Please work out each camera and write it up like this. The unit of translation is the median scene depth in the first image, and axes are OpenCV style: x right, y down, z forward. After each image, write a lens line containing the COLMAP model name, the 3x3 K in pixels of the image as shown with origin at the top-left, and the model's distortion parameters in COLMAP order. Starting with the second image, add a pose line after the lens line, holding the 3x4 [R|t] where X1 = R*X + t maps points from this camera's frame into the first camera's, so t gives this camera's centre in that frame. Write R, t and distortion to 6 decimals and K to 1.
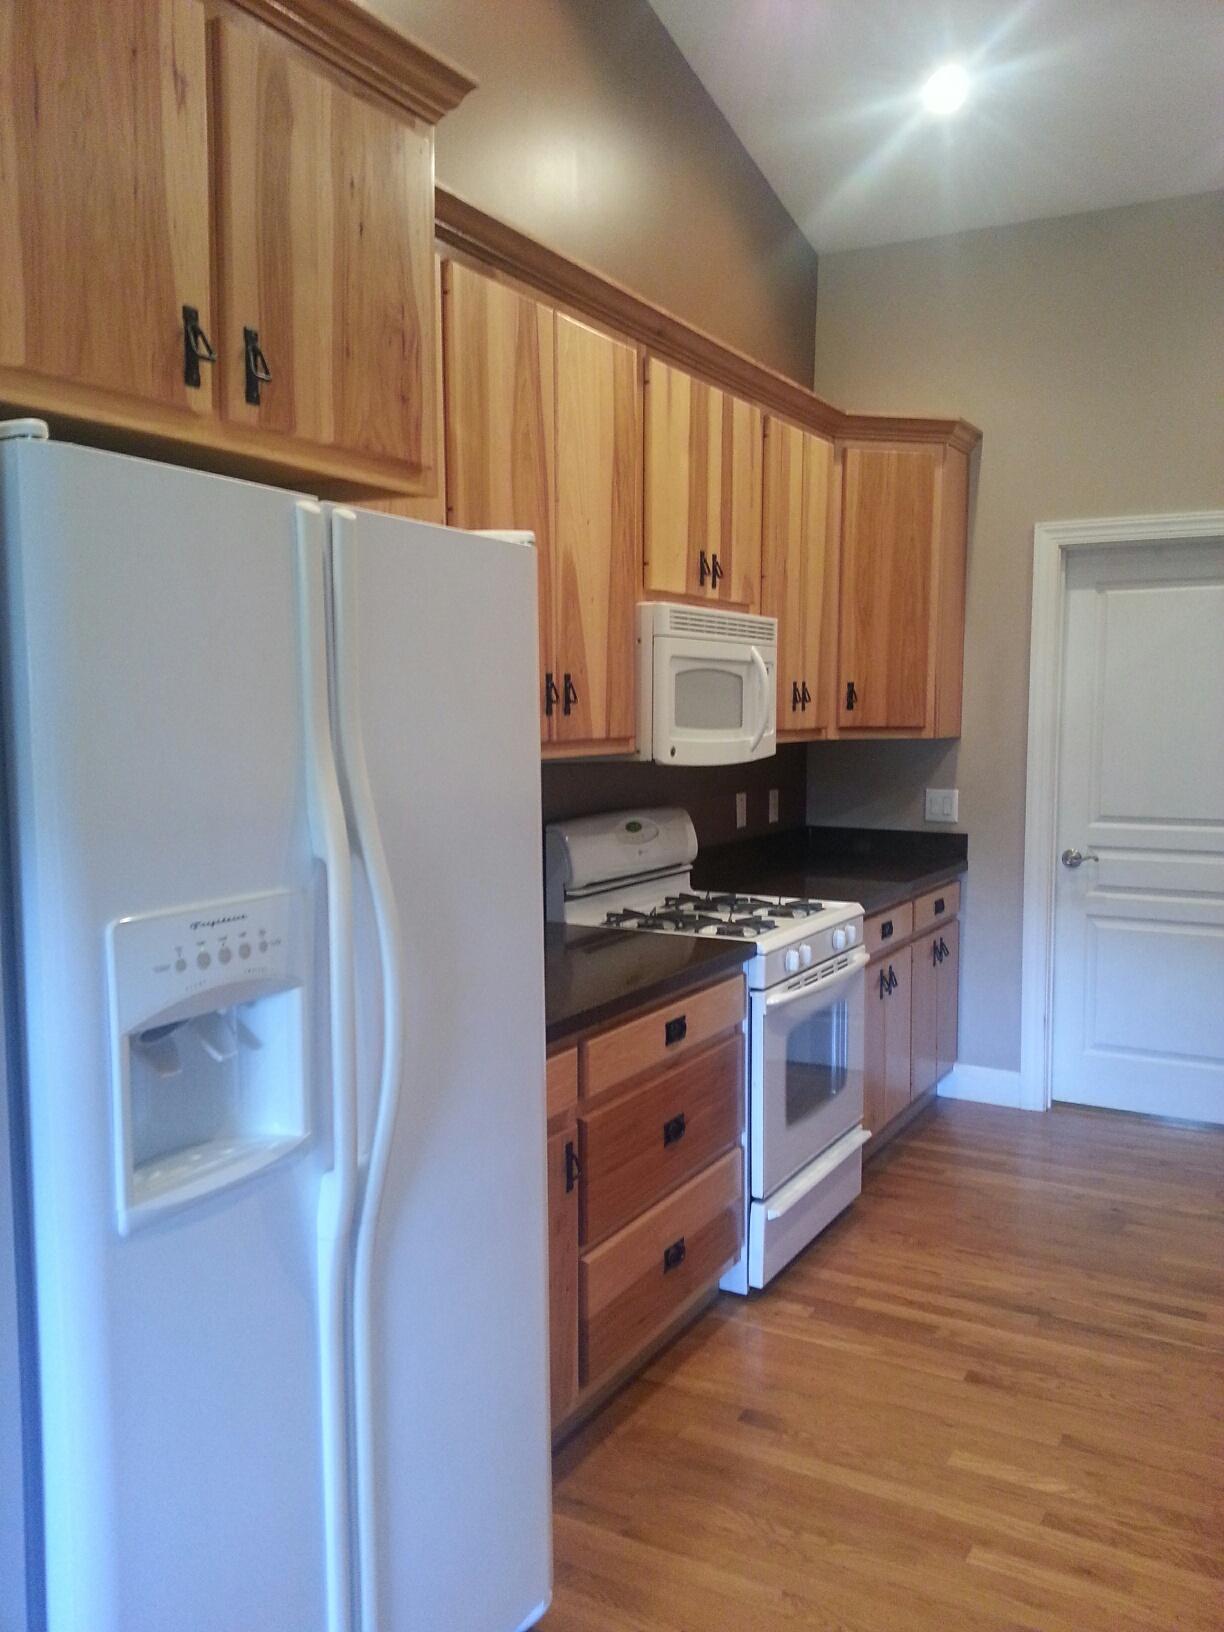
lens RADIAL K [[1307.4, 0, 614.4], [0, 1307.4, 822.8], [0, 0, 1]] dist [0.054725, -0.100223]
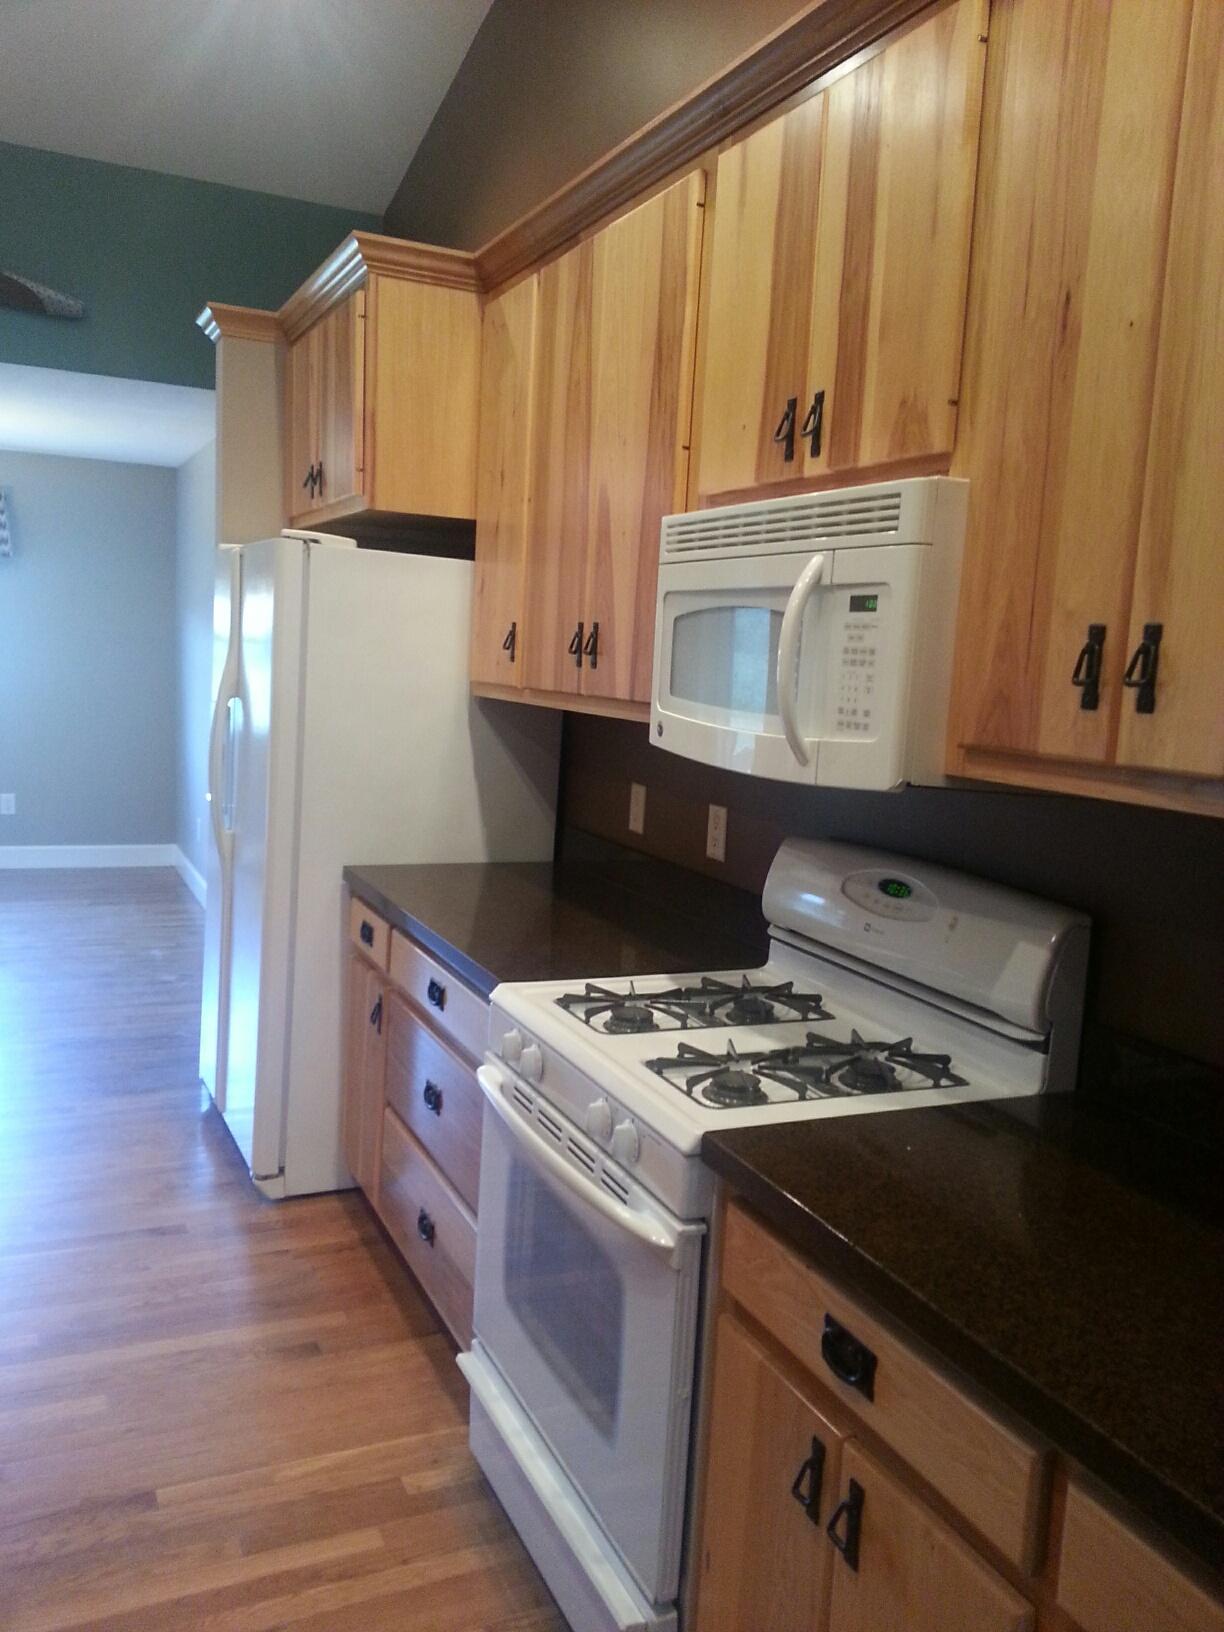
lens RADIAL K [[1307.4, 0, 627.8], [0, 1307.4, 815.0], [0, 0, 1]] dist [0.054725, -0.100223]
pose [[-0.577112, 0.071662, -0.813514, 0.531657], [-0.126251, 0.976338, 0.175568, -0.111021], [0.806847, 0.204029, -0.554410, 1.177076]]
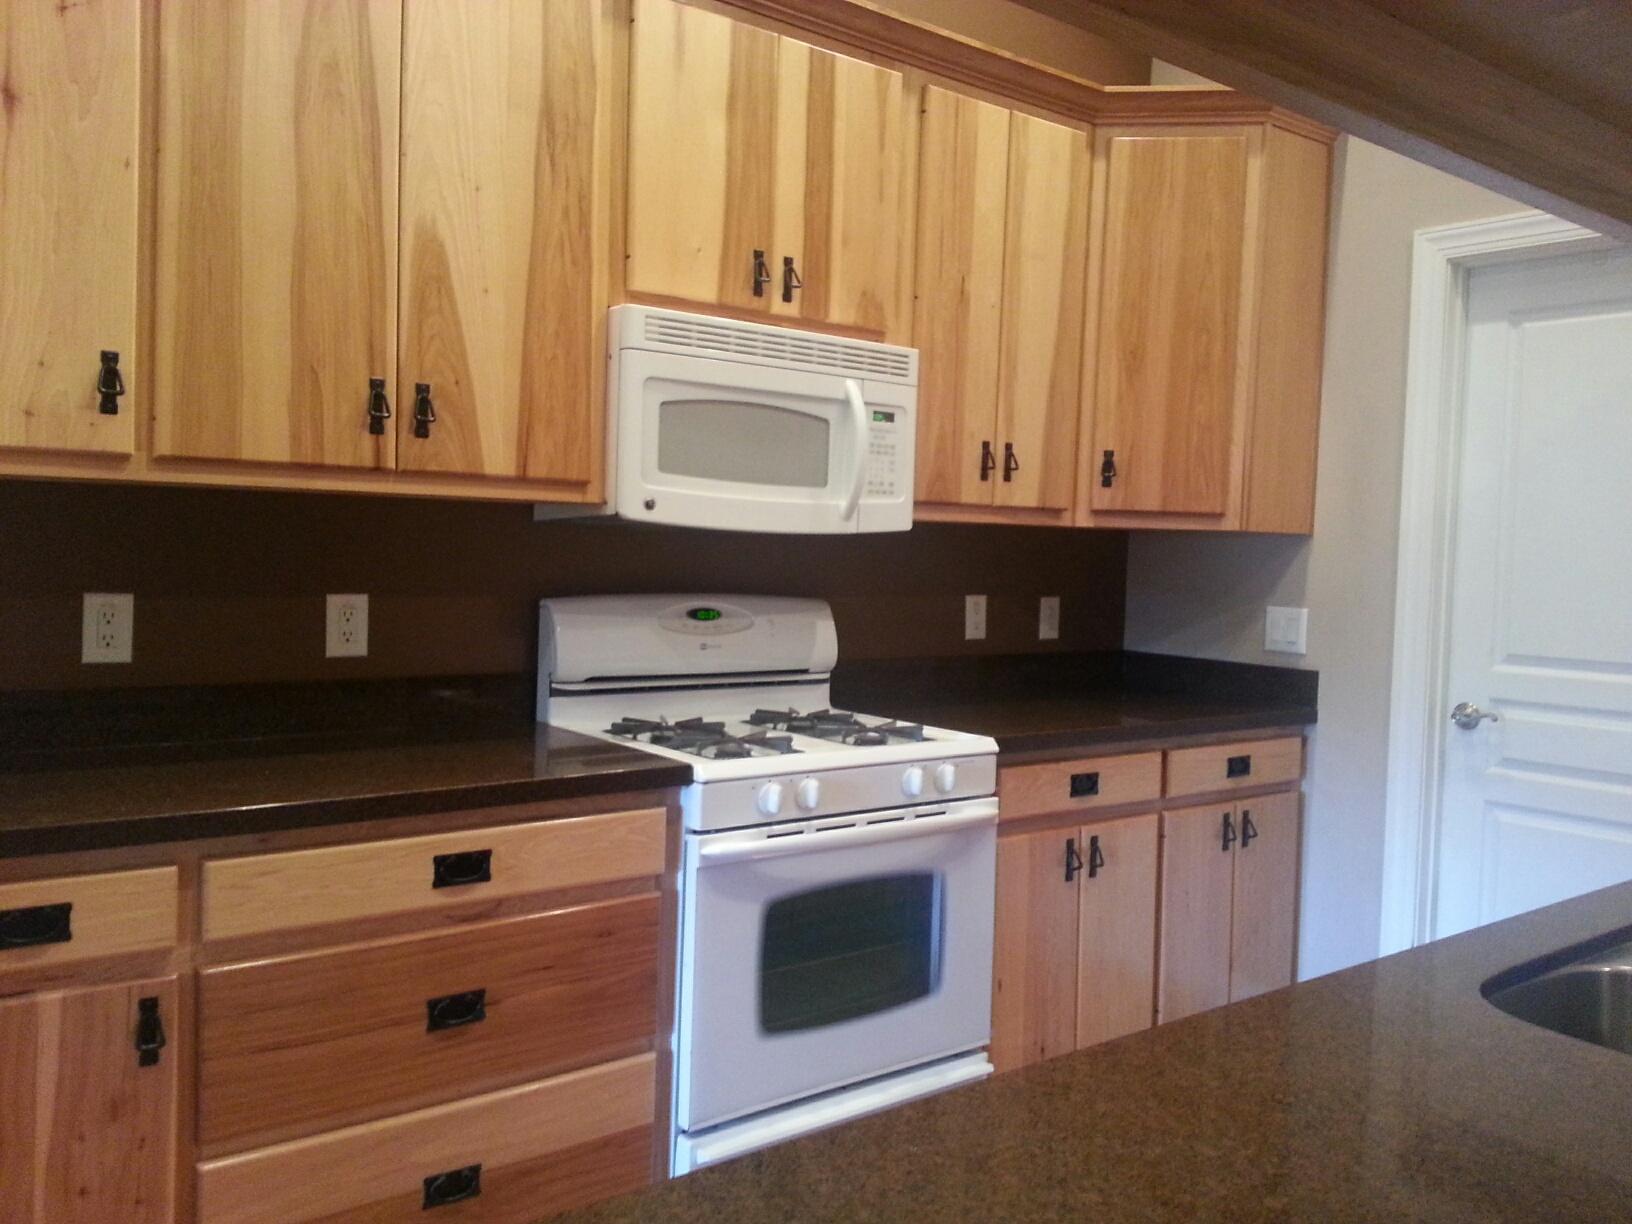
lens RADIAL K [[1307.4, 0, 818.3], [0, 1307.4, 599.7], [0, 0, 1]] dist [0.054725, -0.100223]
pose [[0.924782, 0.046634, -0.377629, 0.359181], [-0.066598, 0.996979, -0.039975, 0.020526], [0.374624, 0.062117, 0.925094, 0.293298]]
